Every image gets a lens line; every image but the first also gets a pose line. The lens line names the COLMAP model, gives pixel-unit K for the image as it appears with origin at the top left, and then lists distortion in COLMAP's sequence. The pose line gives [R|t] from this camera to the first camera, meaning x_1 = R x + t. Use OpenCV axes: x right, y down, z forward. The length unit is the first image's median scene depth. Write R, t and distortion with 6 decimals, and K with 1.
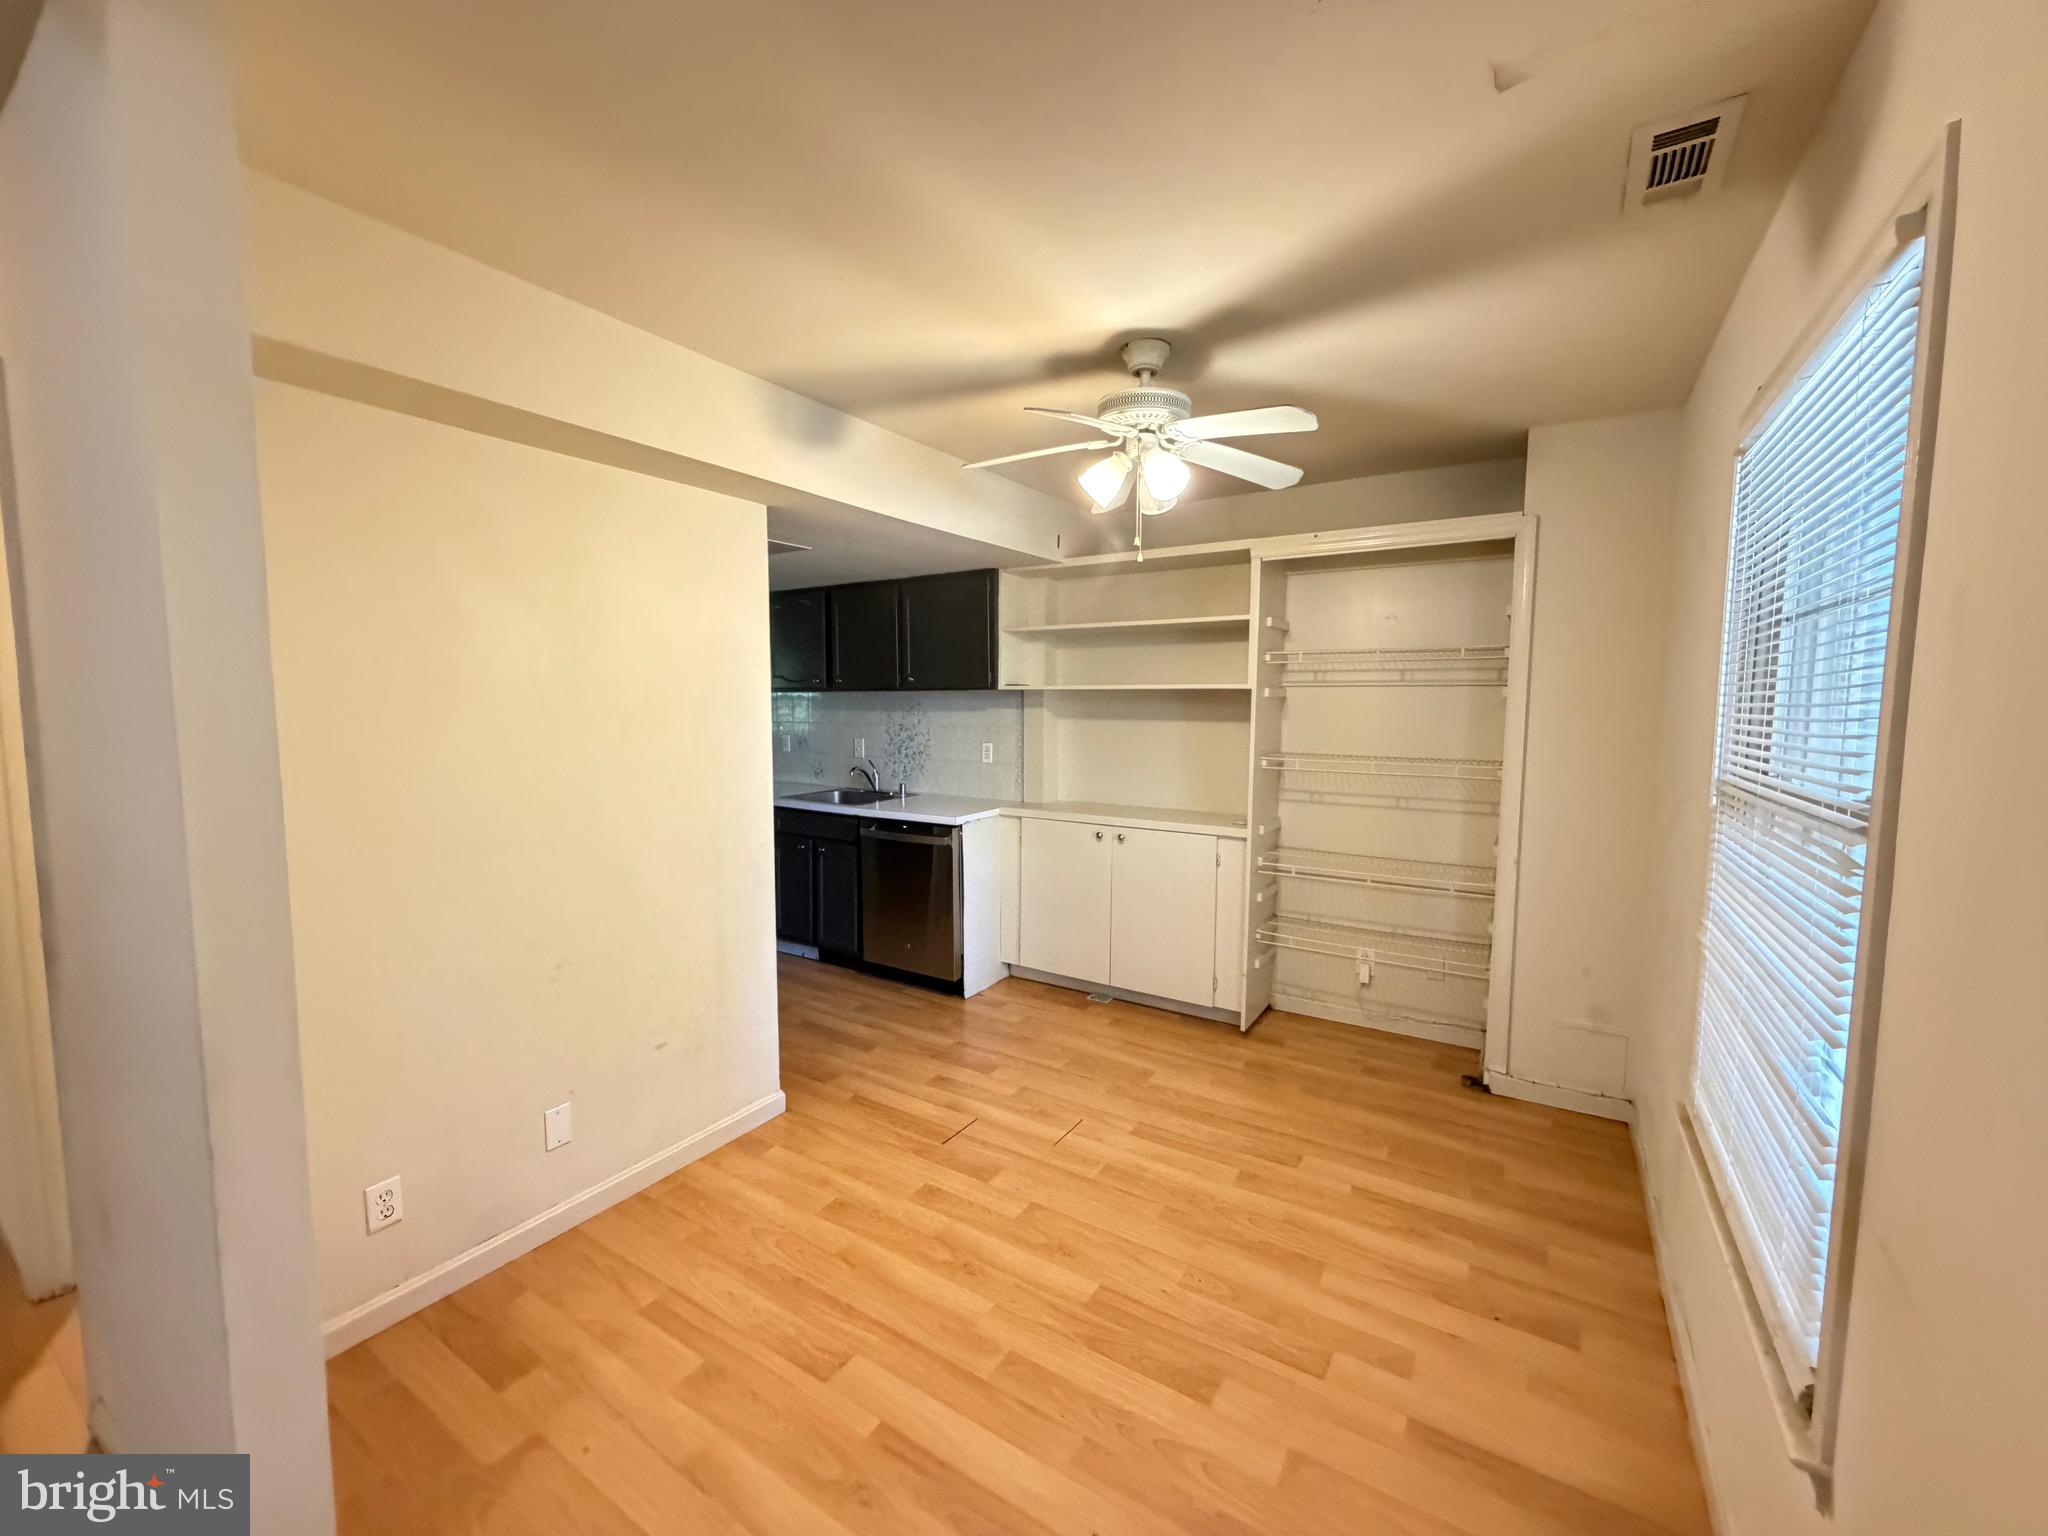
lens RADIAL K [[816.8, 0, 1017.5], [0, 816.8, 759.7], [0, 0, 1]] dist [-0.002148, 0.001172]
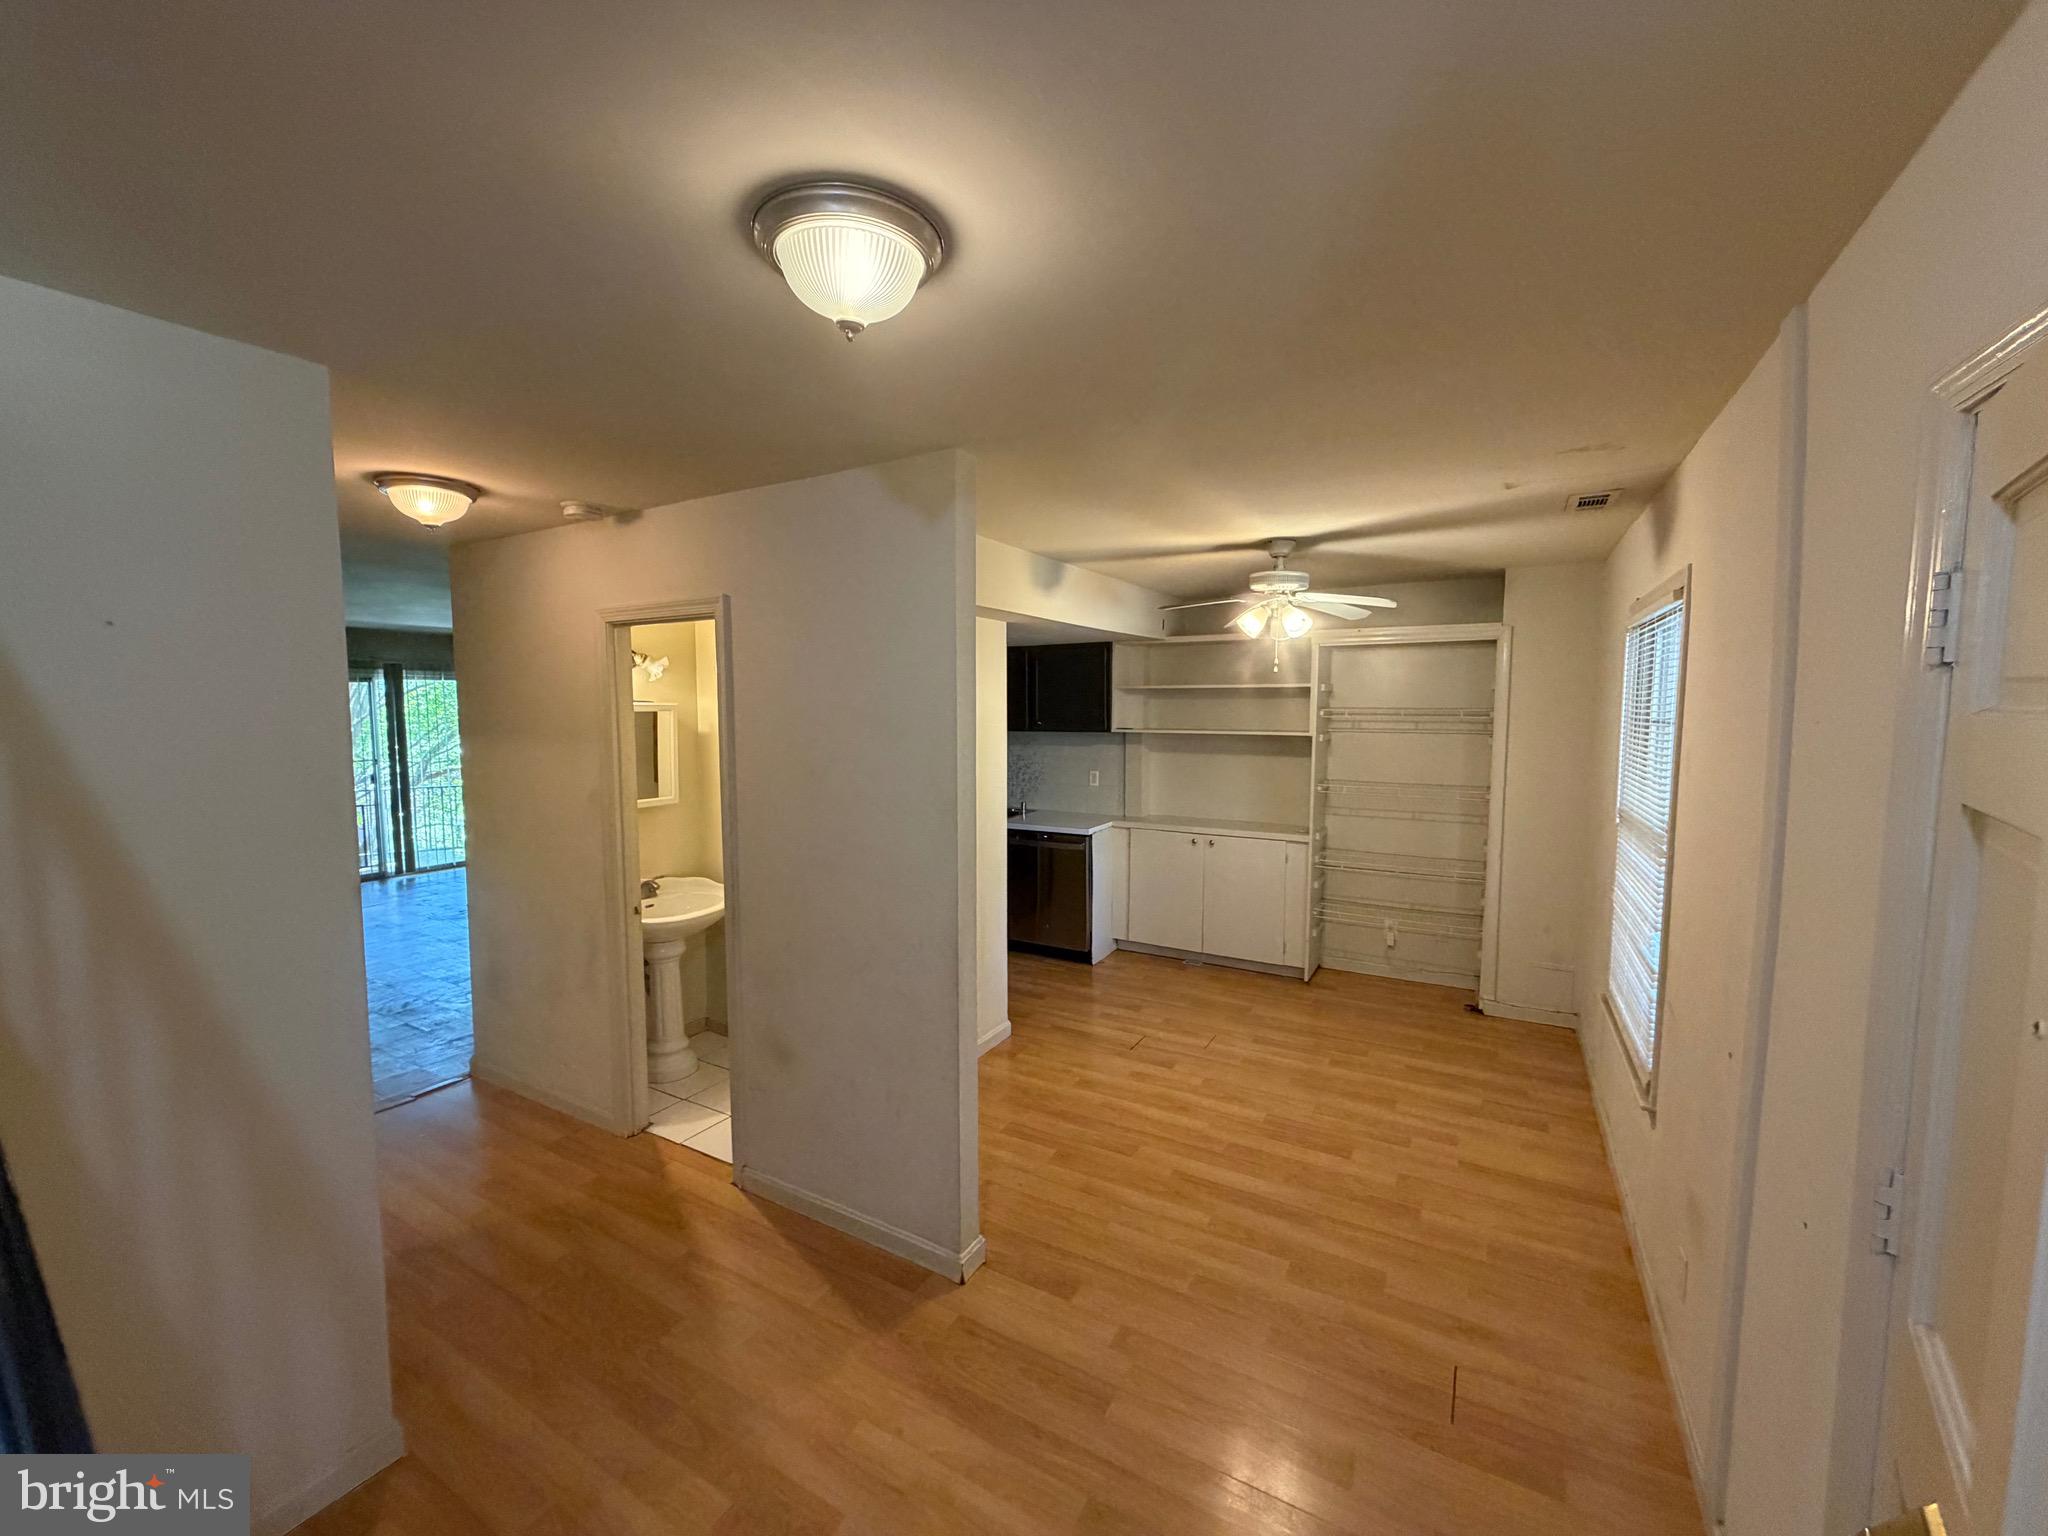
lens RADIAL K [[816.8, 0, 1016.7], [0, 816.8, 757.7], [0, 0, 1]] dist [-0.002148, 0.001172]
pose [[0.999181, -0.007257, 0.039800, -0.306199], [0.007538, 0.999948, -0.006919, -0.048065], [-0.039747, 0.007213, 0.999184, -0.422039]]
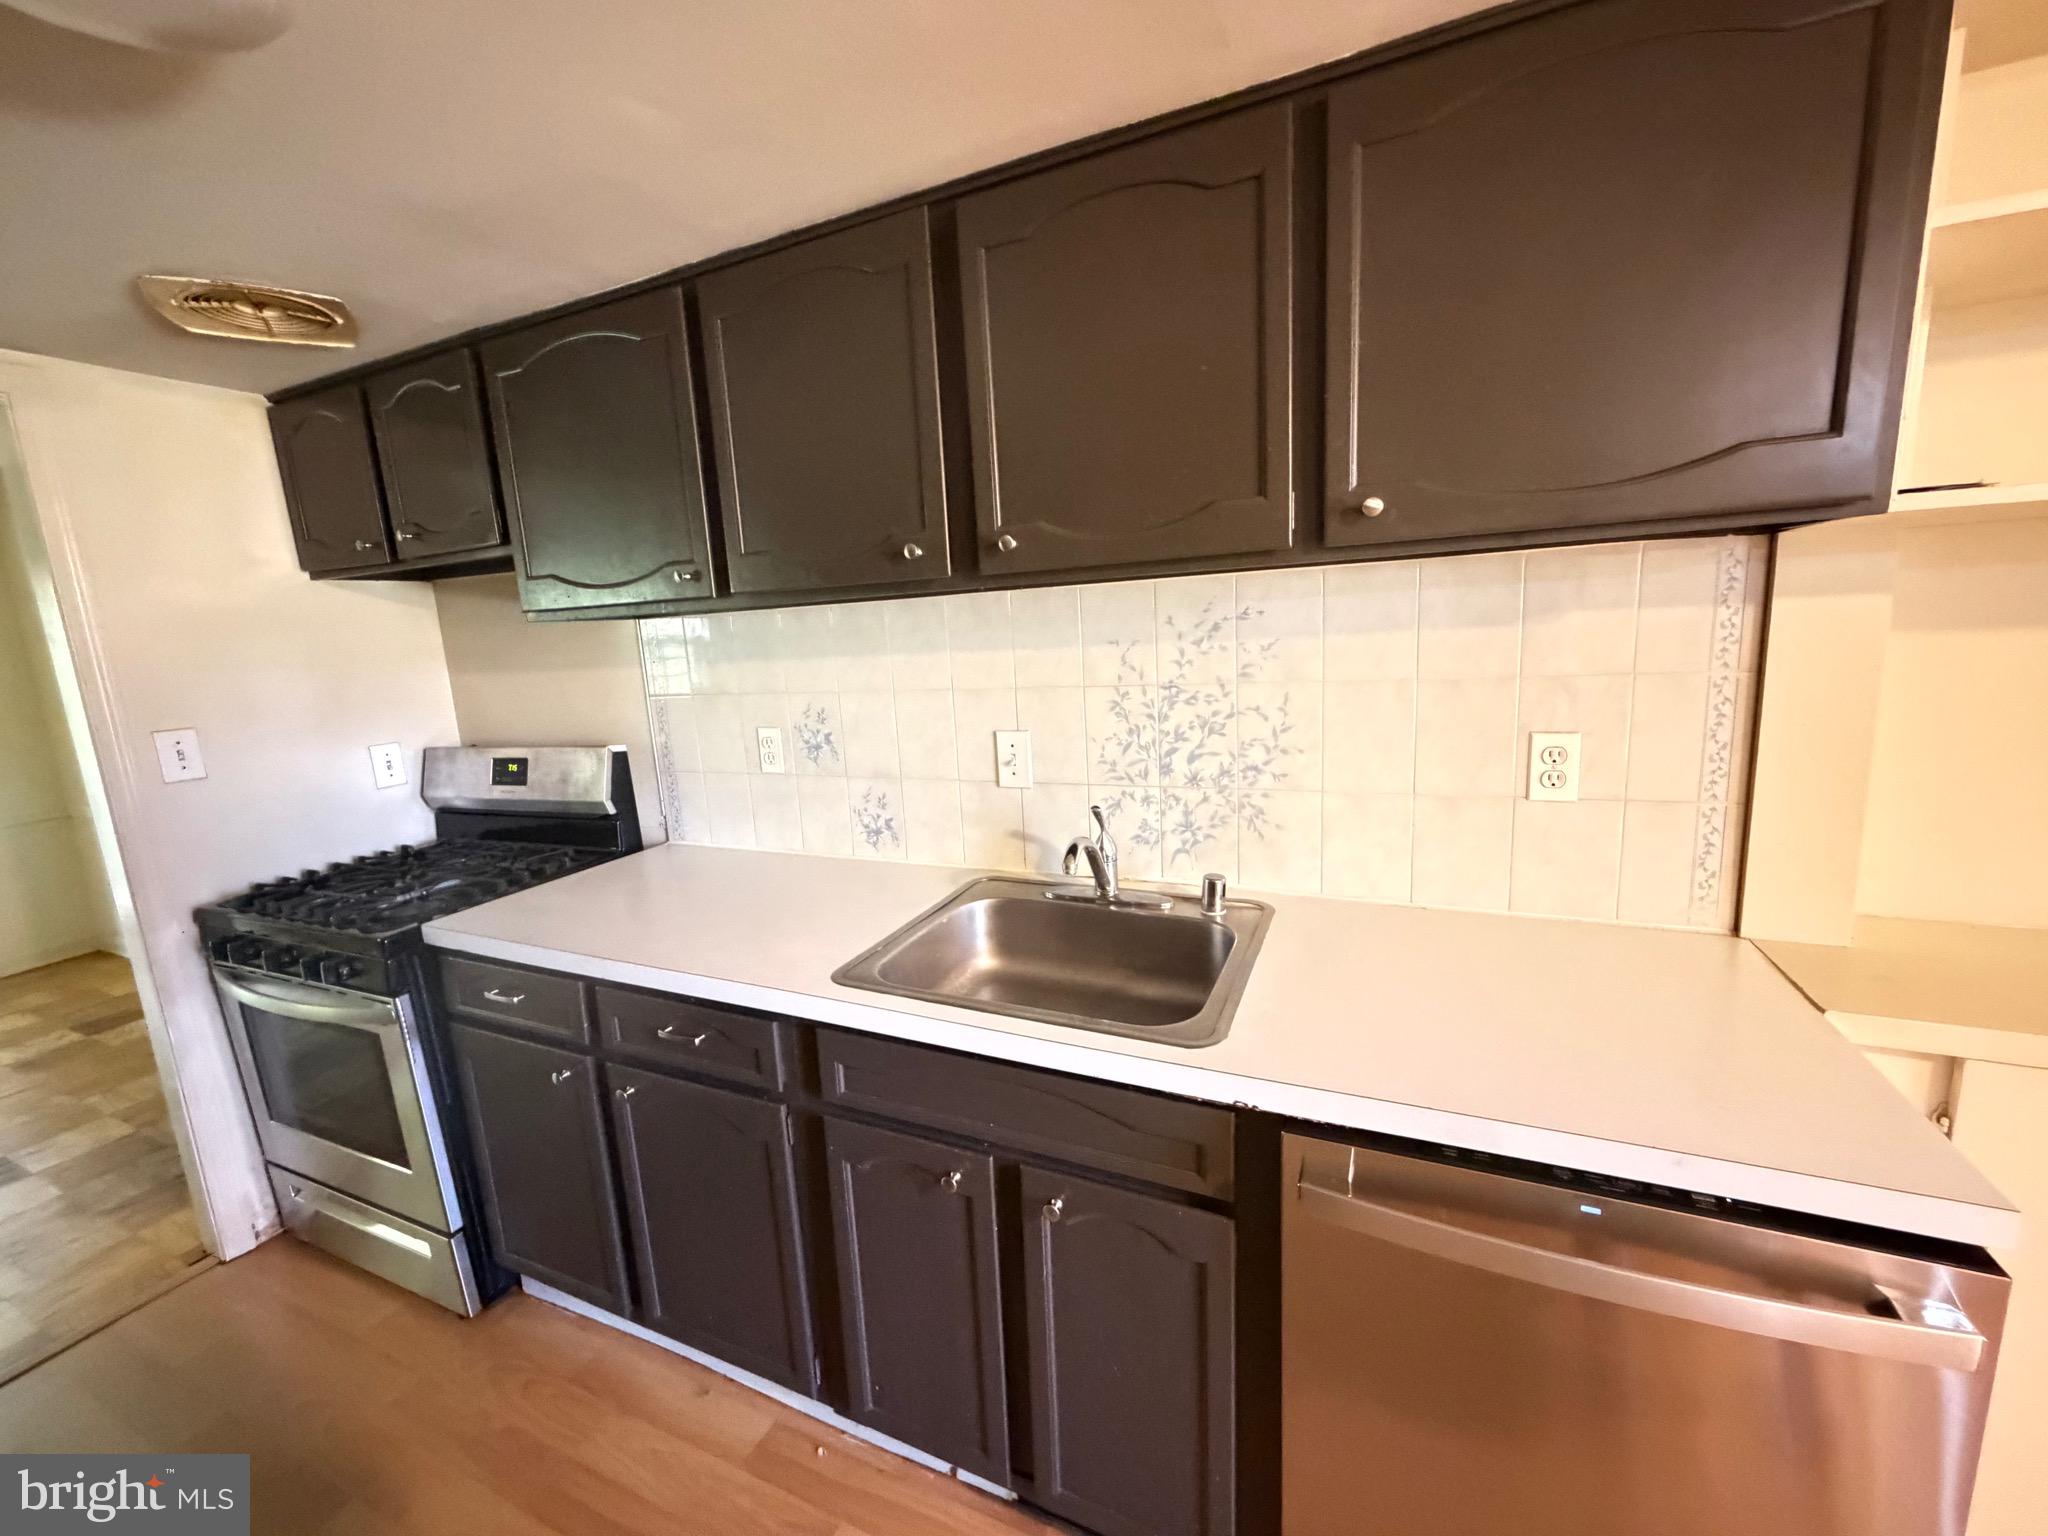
lens RADIAL K [[816.8, 0, 1008.4], [0, 816.8, 766.1], [0, 0, 1]] dist [-0.002148, 0.001172]
pose [[0.988634, -0.080261, 0.127128, -0.385339], [0.067788, 0.992718, 0.099575, -0.073330], [-0.134195, -0.089825, 0.986876, 1.074881]]
